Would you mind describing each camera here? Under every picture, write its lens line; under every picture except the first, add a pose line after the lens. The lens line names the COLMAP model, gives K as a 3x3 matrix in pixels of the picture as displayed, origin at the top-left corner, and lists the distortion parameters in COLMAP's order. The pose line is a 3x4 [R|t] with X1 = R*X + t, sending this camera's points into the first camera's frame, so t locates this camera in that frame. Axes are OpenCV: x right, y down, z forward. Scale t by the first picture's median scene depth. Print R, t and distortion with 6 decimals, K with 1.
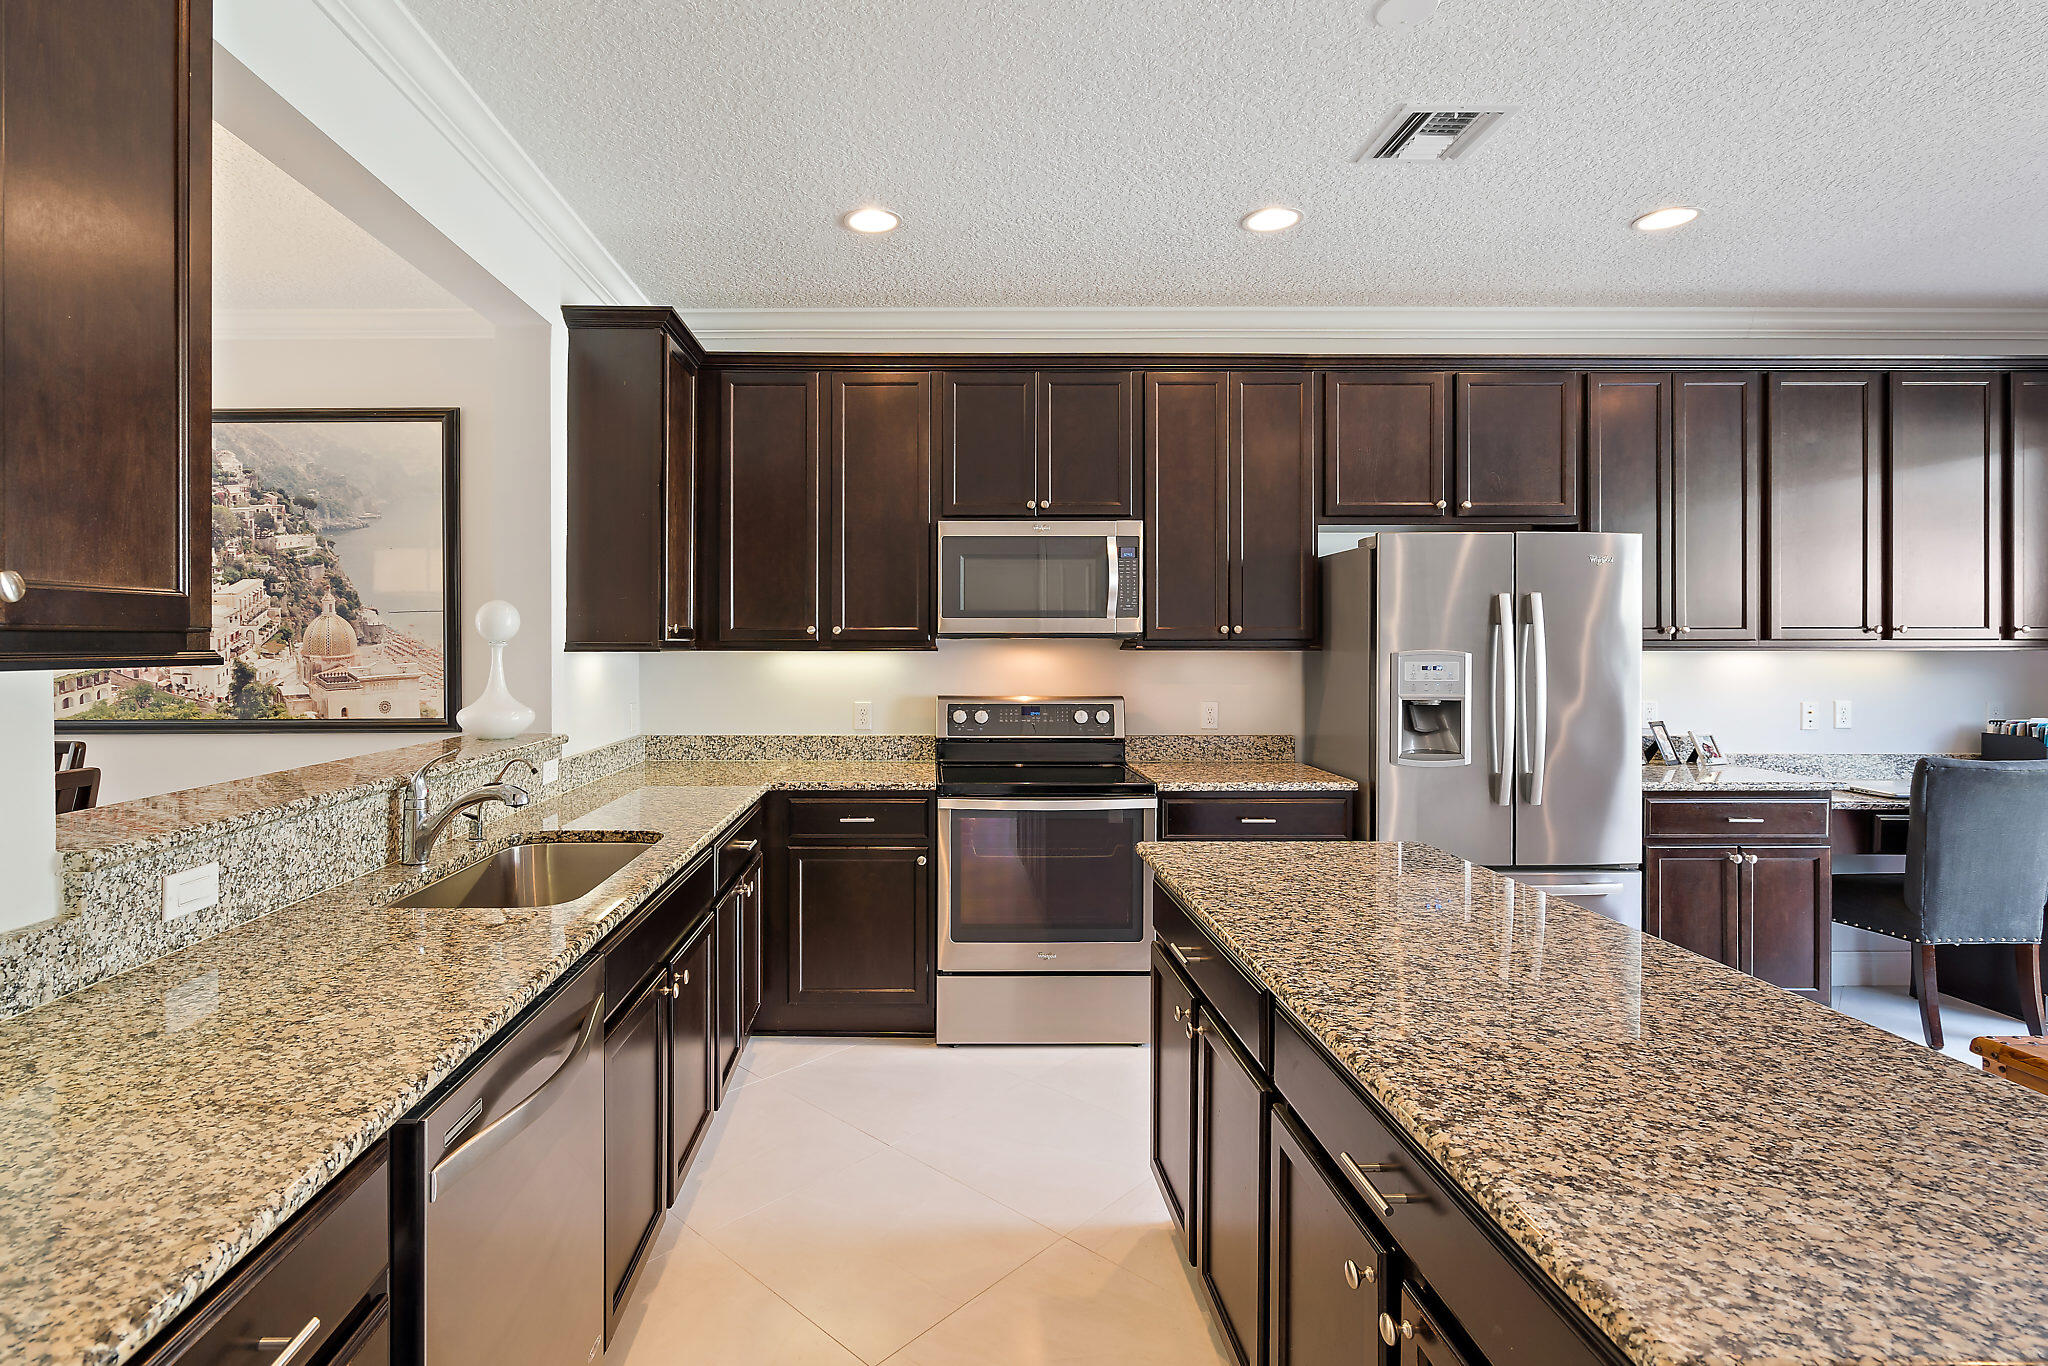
lens RADIAL K [[995.1, 0, 929.9], [0, 995.1, 649.5], [0, 0, 1]] dist [-0.006836, 0.002362]
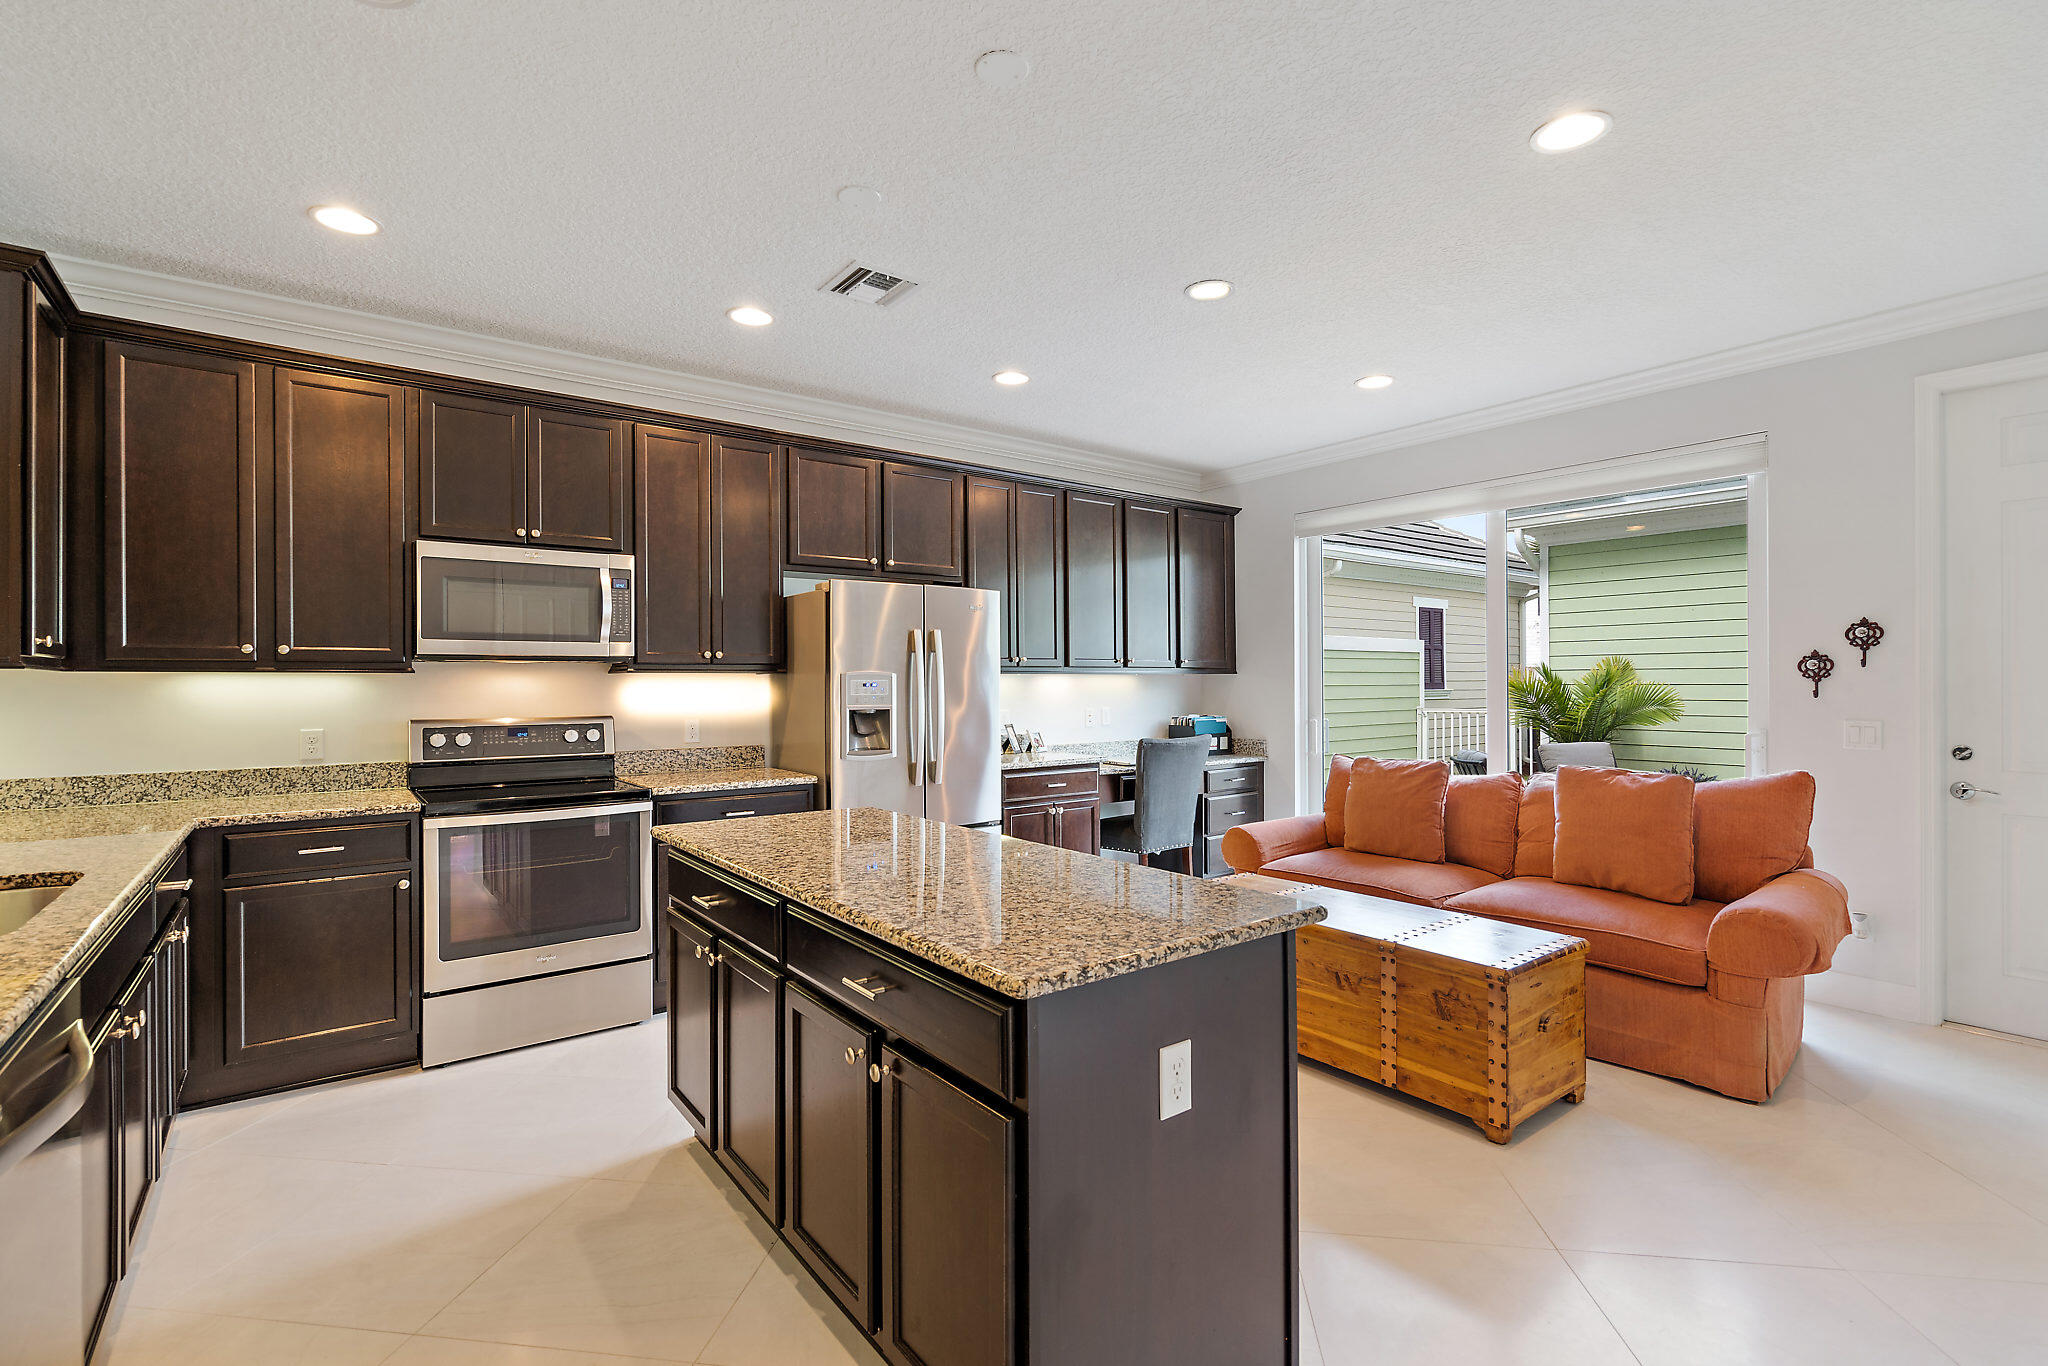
lens RADIAL K [[935.8, 0, 1023.1], [0, 935.8, 686.7], [0, 0, 1]] dist [-0.000861, 0.000886]
pose [[0.797003, -0.005821, 0.603947, -0.076449], [0.008398, 0.999964, -0.001445, 0.023342], [-0.603917, 0.006223, 0.797023, -0.103170]]
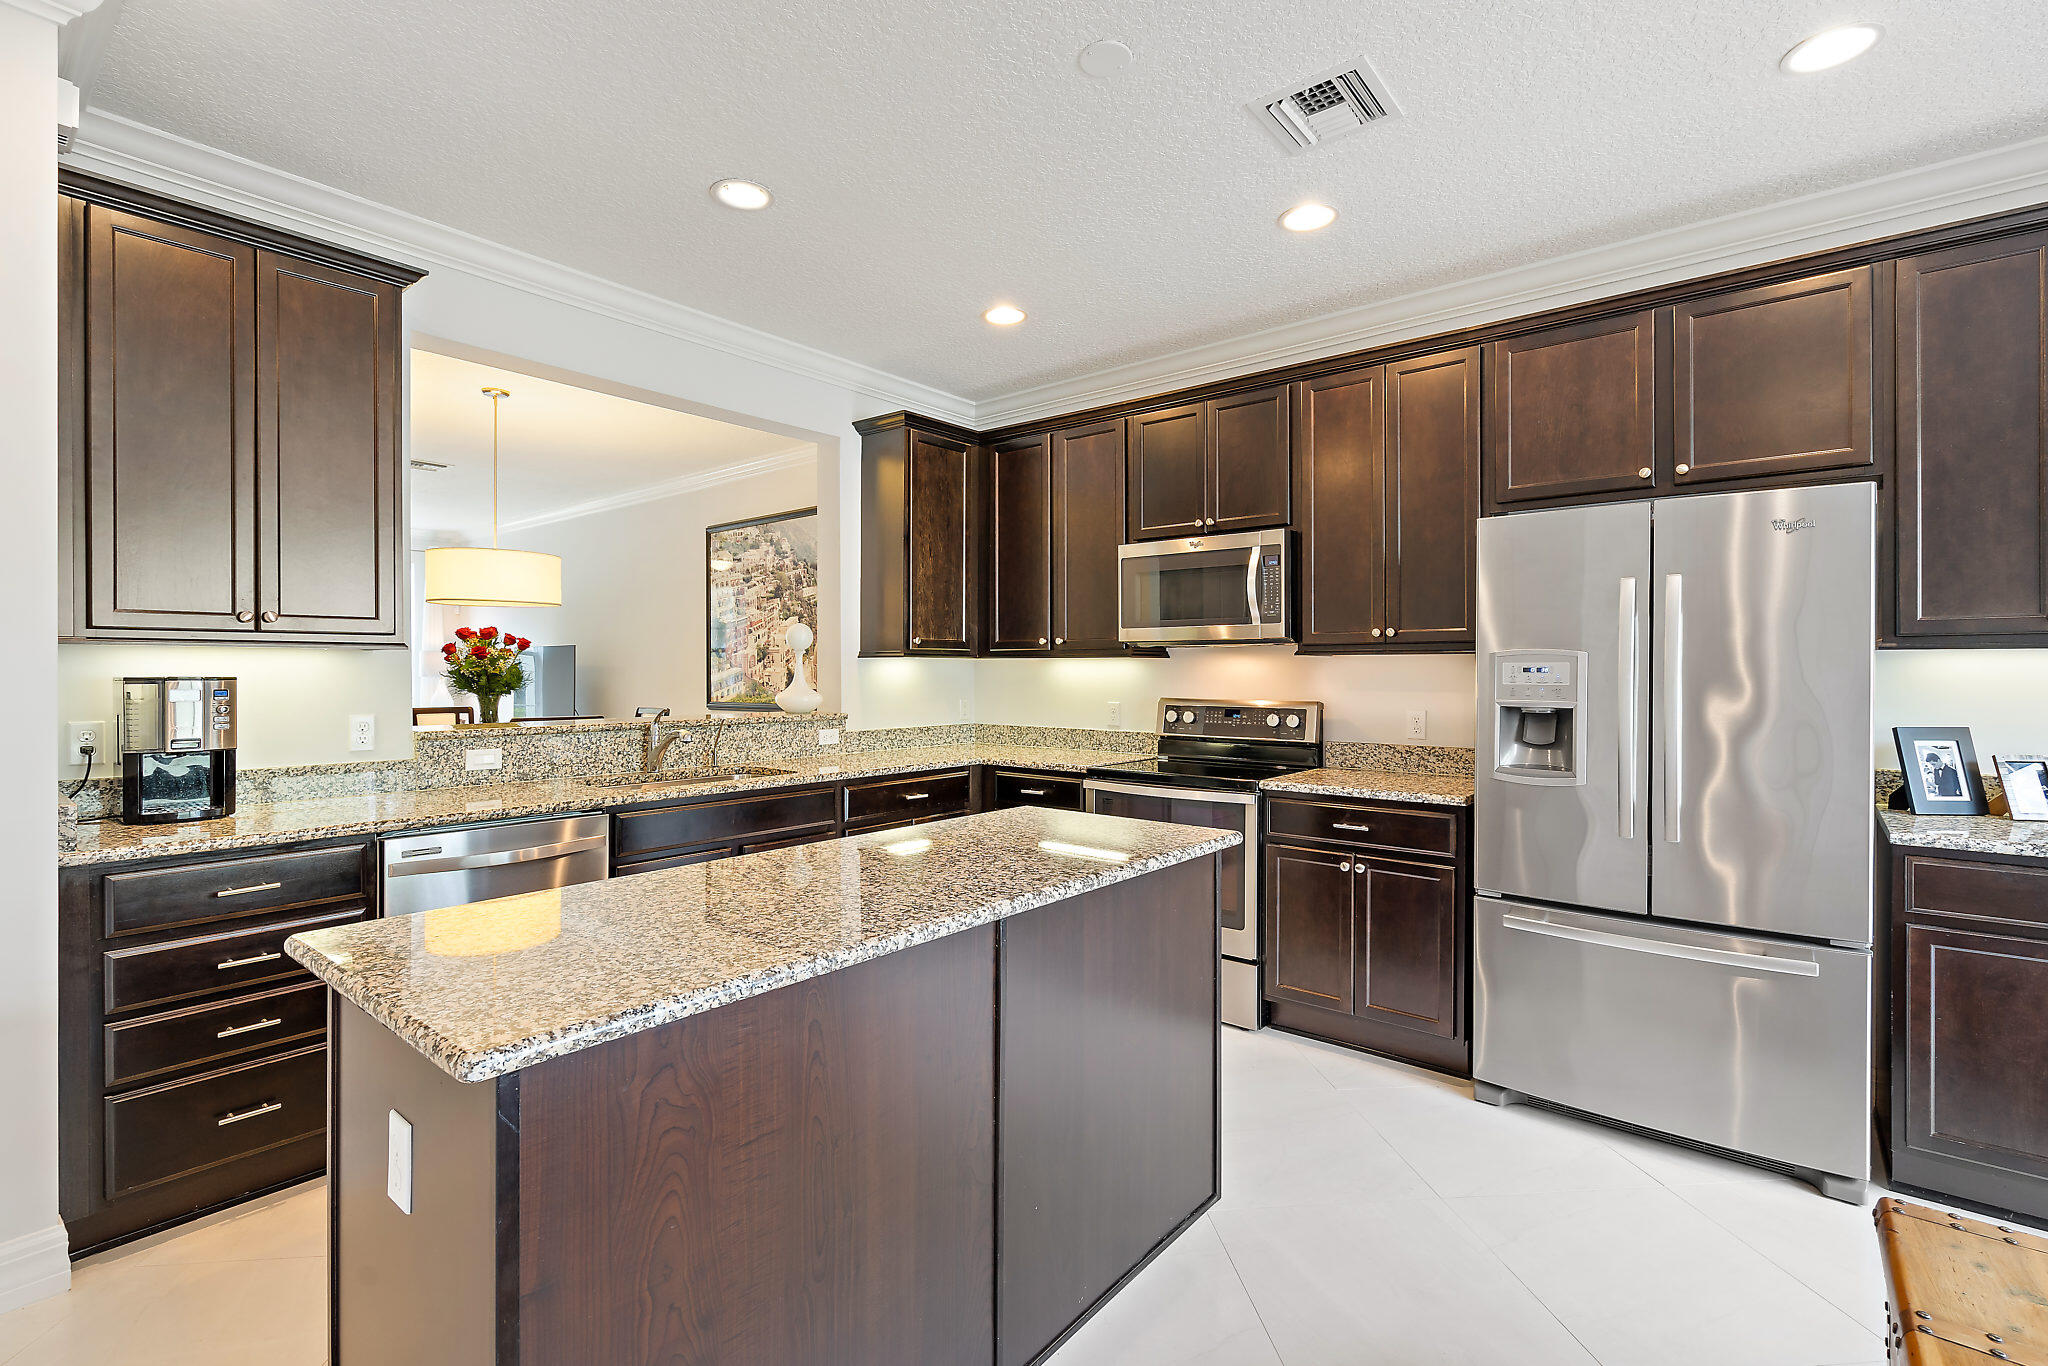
lens RADIAL K [[935.8, 0, 1020.2], [0, 935.8, 677.3], [0, 0, 1]] dist [-0.000861, 0.000886]
pose [[0.769227, 0.005913, -0.638948, 0.654419], [-0.006041, 0.999980, 0.001982, 0.025178], [0.638947, 0.002336, 0.769247, 0.085393]]
